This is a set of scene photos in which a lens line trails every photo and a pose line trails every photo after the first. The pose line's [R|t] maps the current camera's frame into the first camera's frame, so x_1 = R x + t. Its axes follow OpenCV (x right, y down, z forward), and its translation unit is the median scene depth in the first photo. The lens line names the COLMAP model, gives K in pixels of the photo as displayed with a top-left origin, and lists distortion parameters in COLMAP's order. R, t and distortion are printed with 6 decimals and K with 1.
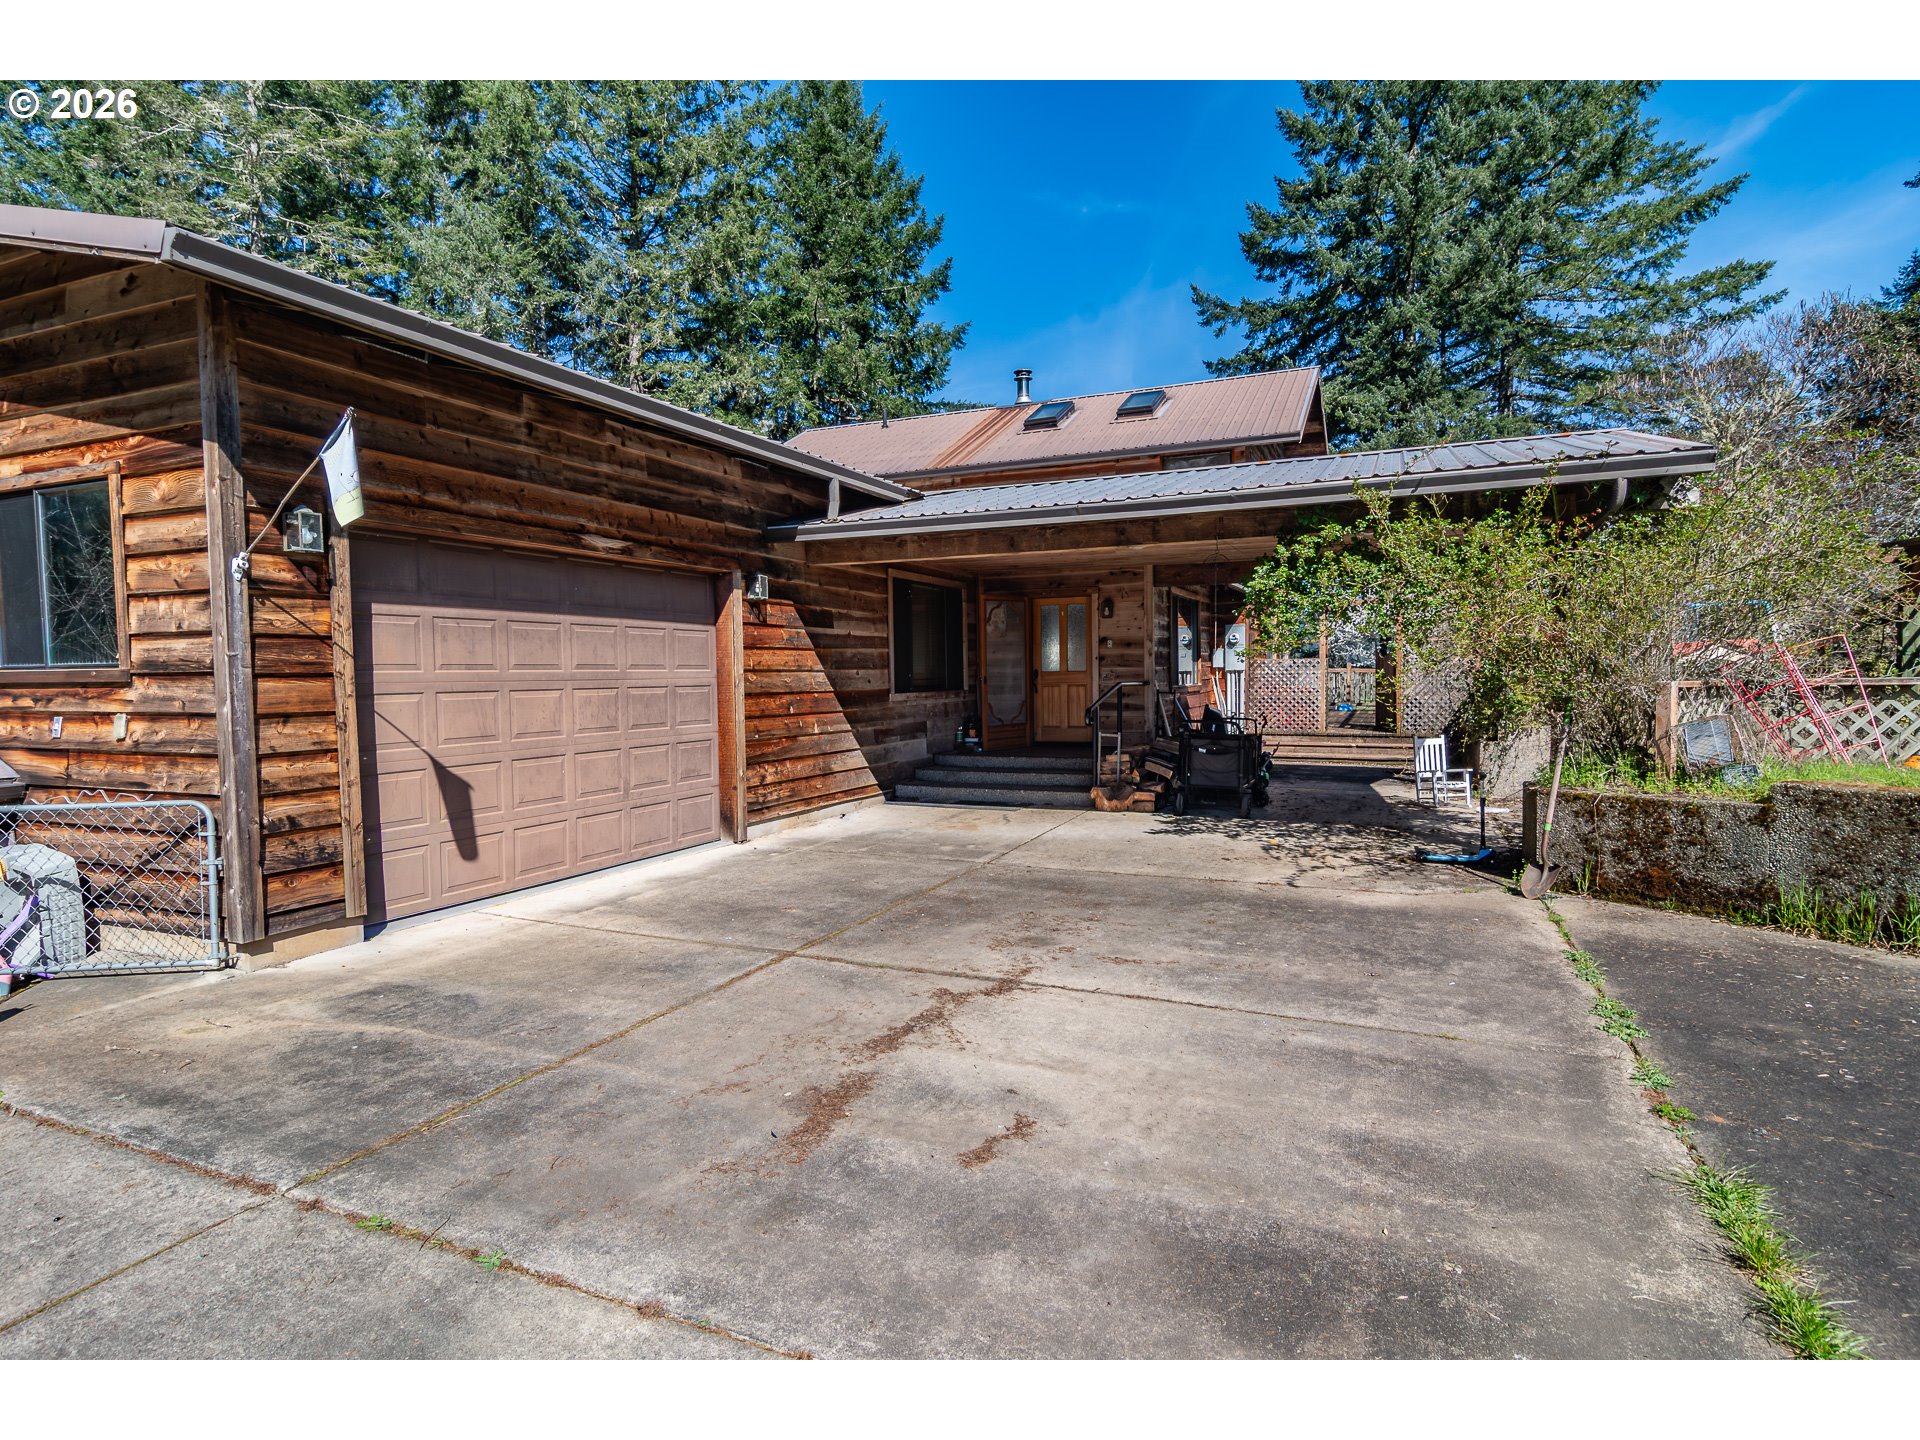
lens RADIAL K [[1018.7, 0, 960.0], [0, 1018.7, 720.0], [0, 0, 1]] dist [-0.004963, -0.000784]
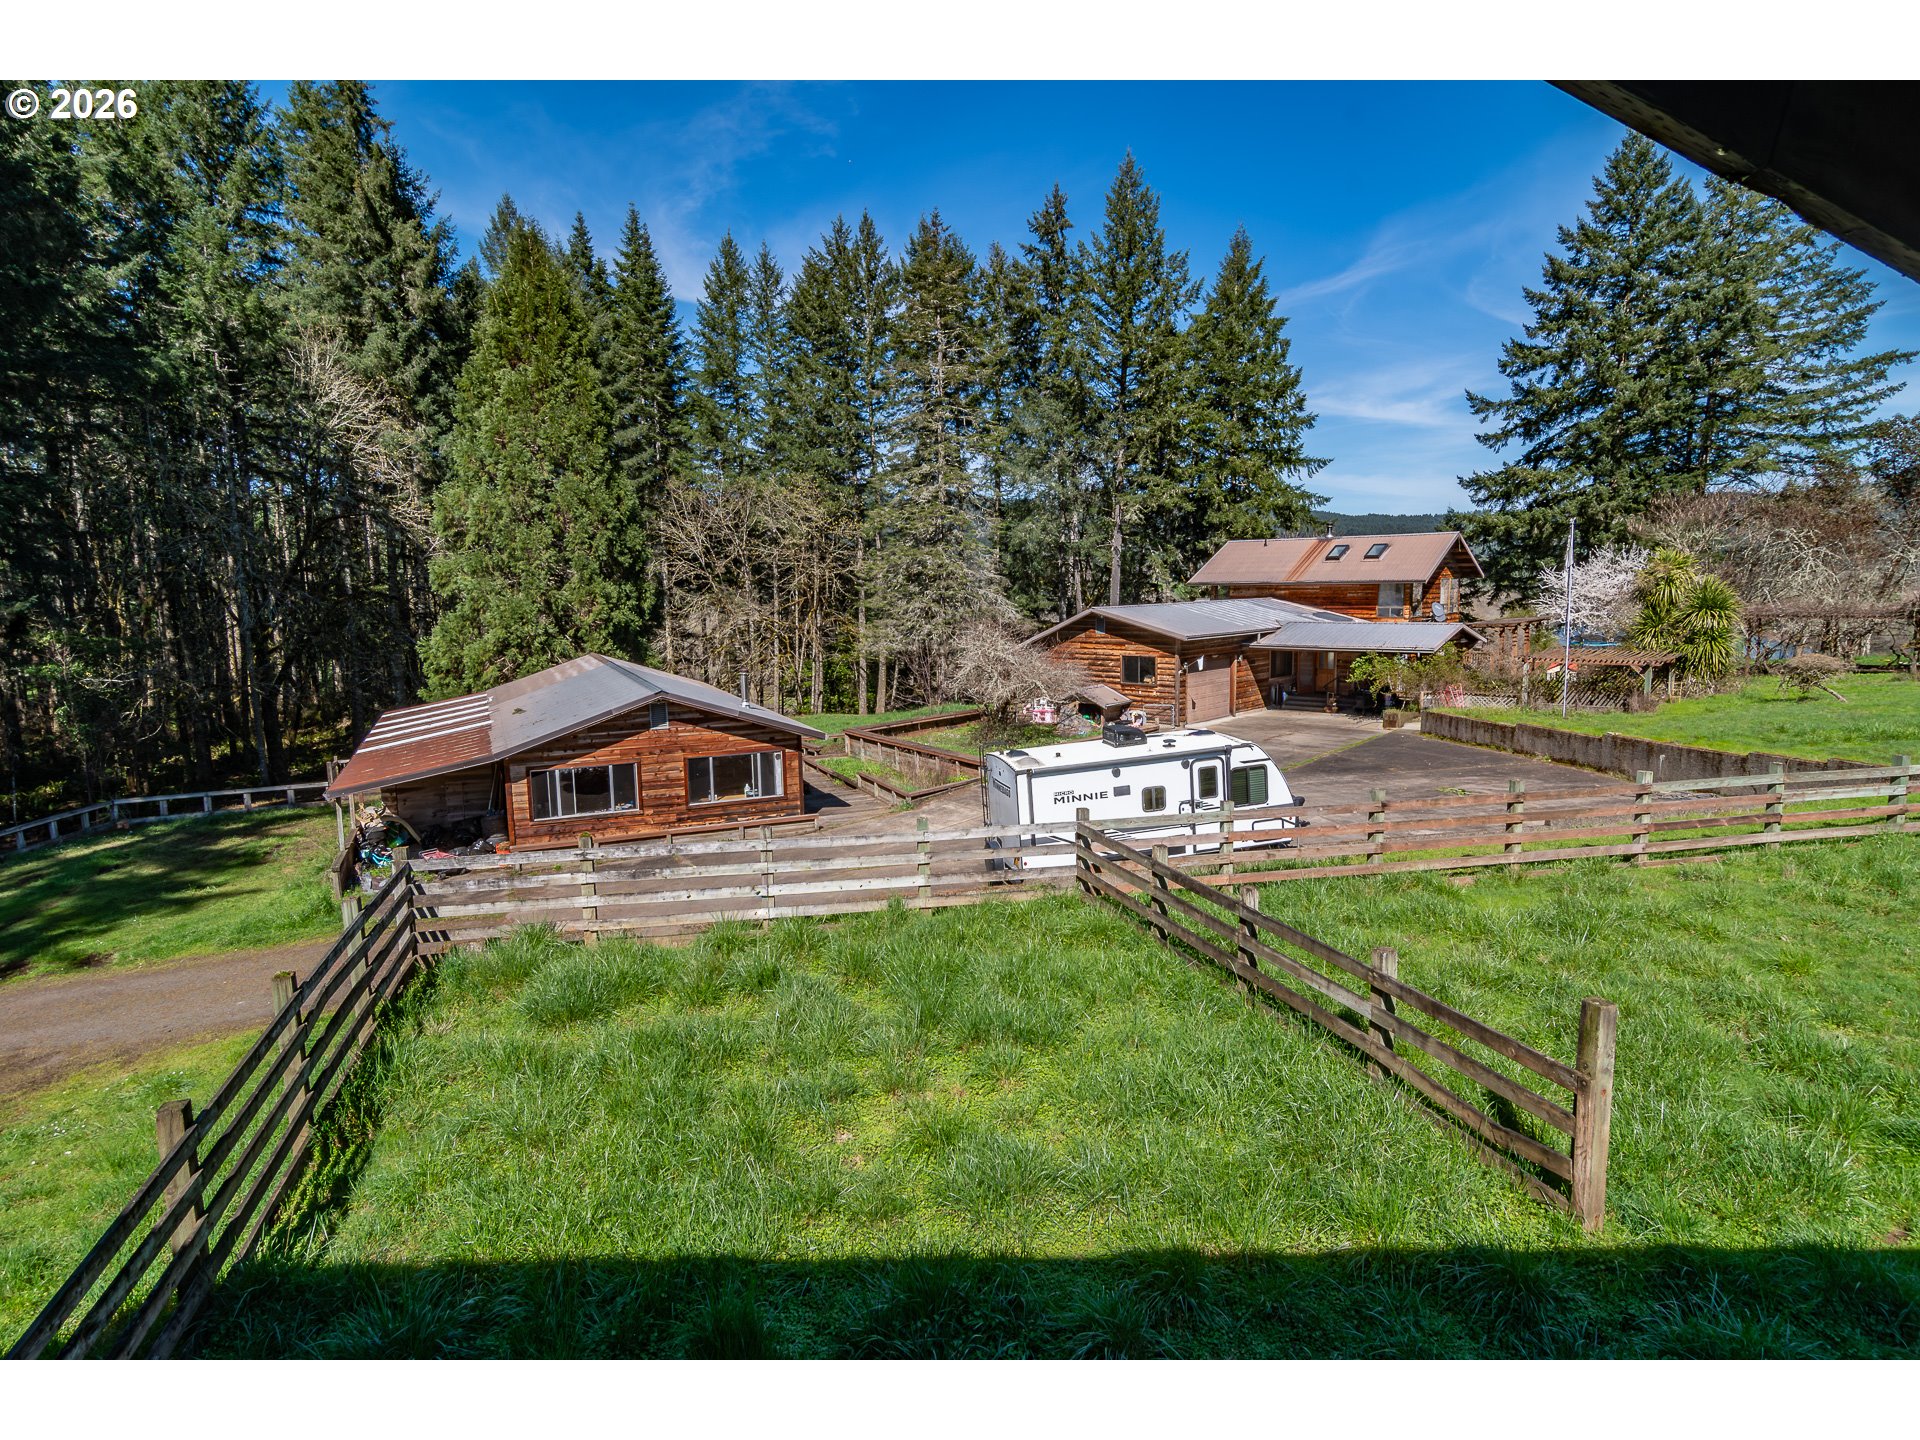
lens RADIAL K [[1047.1, 0, 960.0], [0, 1047.1, 720.0], [0, 0, 1]] dist [-0.002061, 0.000267]
pose [[0.946321, 0.040174, -0.320721, 0.053888], [-0.010094, 0.995435, 0.094908, -0.132051], [0.323069, -0.086577, 0.942407, -1.711642]]
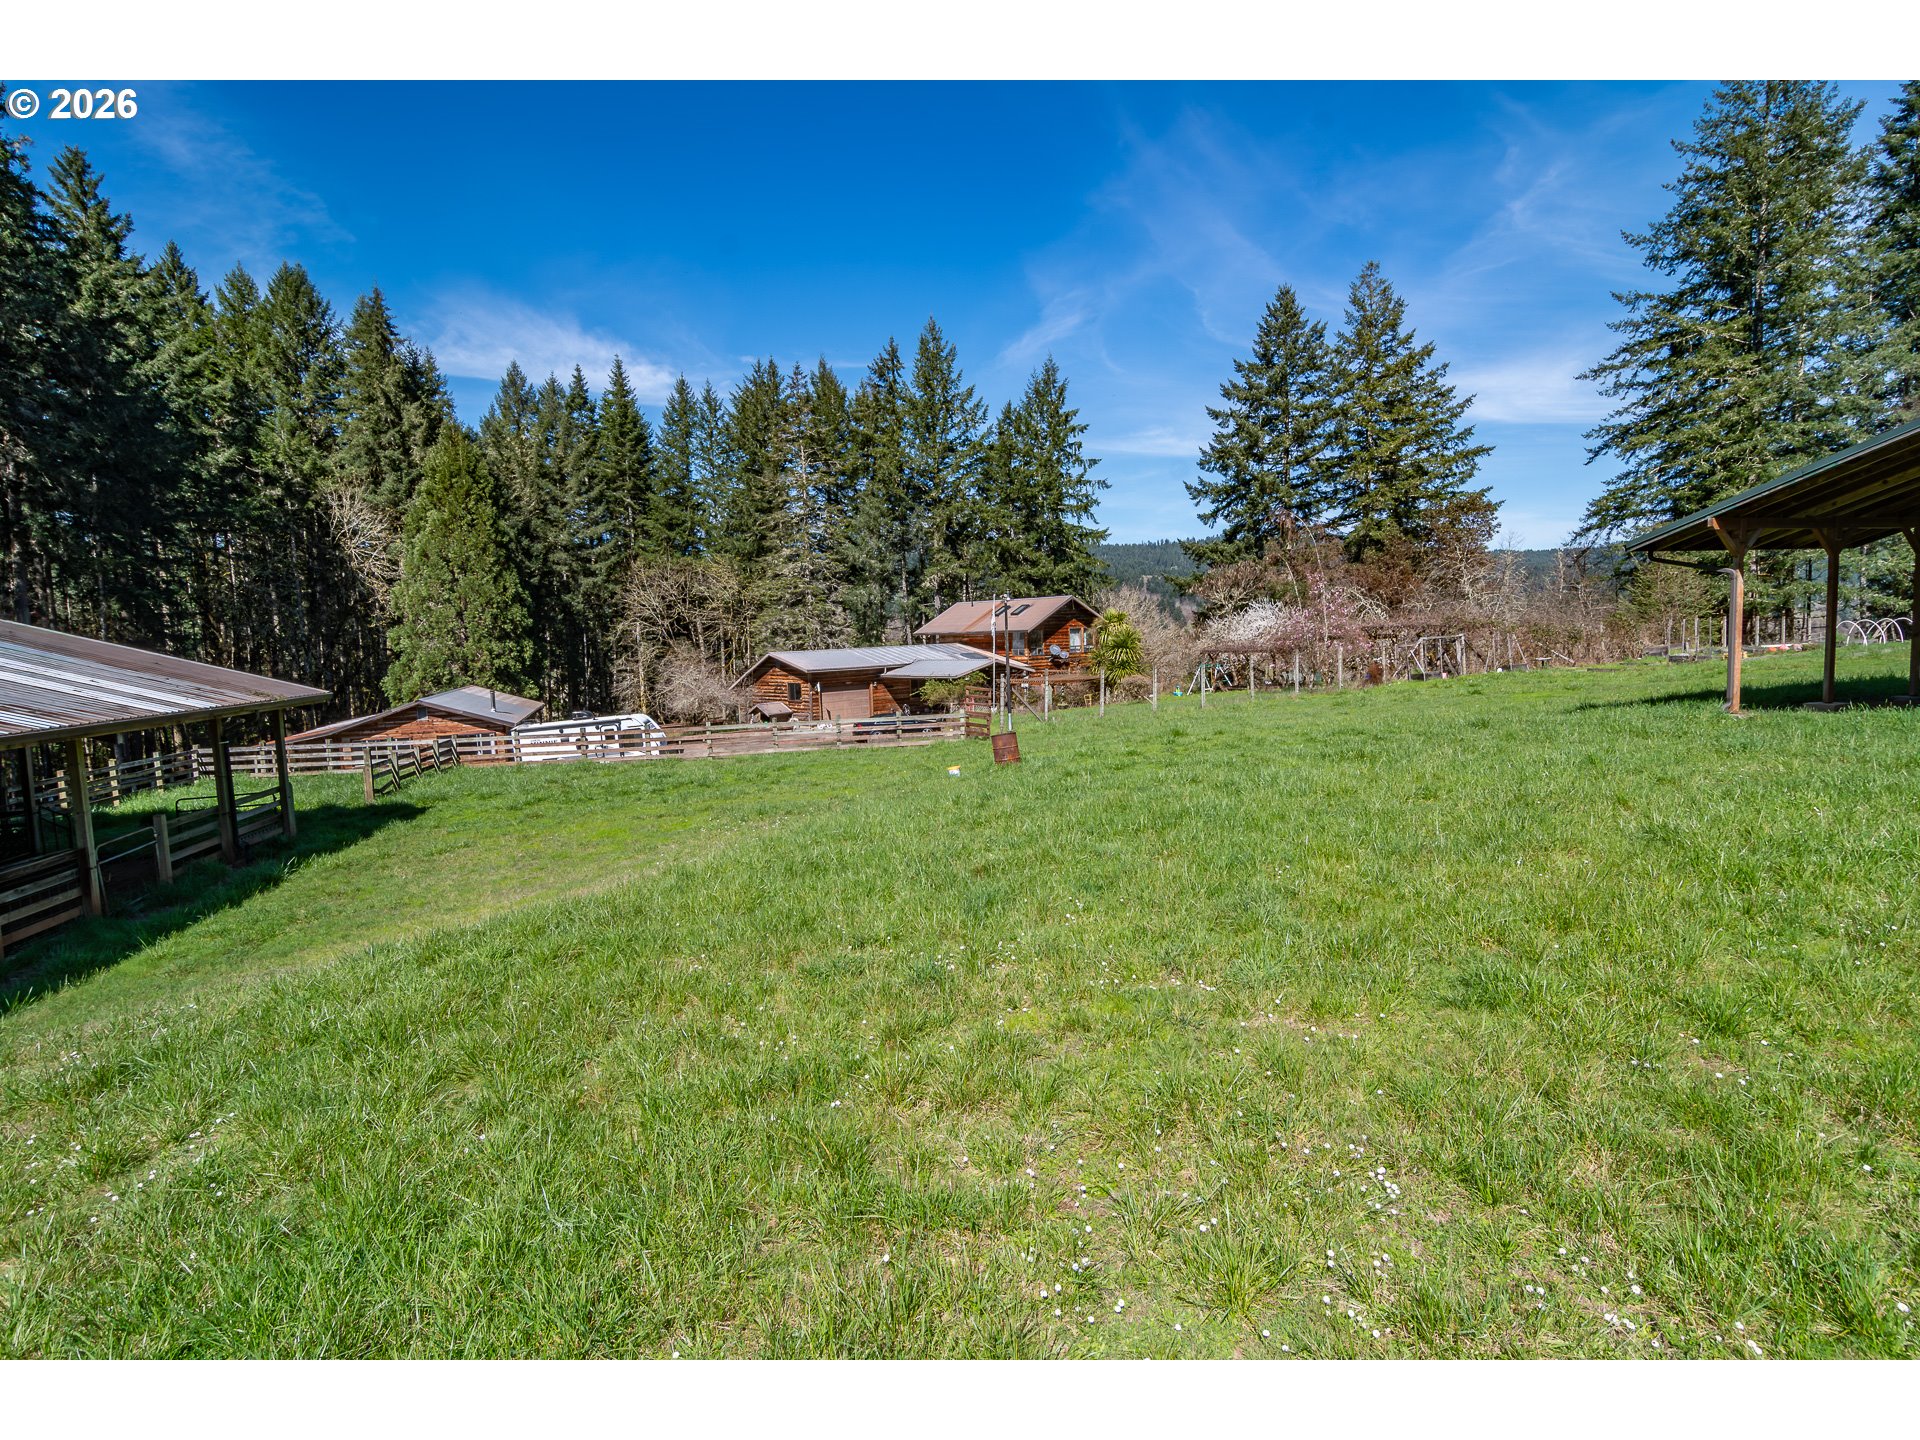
lens RADIAL K [[1018.7, 0, 960.0], [0, 1018.7, 720.0], [0, 0, 1]] dist [-0.004963, -0.000784]
pose [[0.900984, 0.020610, -0.433362, 1.500554], [0.003708, 0.998469, 0.055194, -0.123966], [0.433836, -0.051336, 0.899528, -2.233883]]
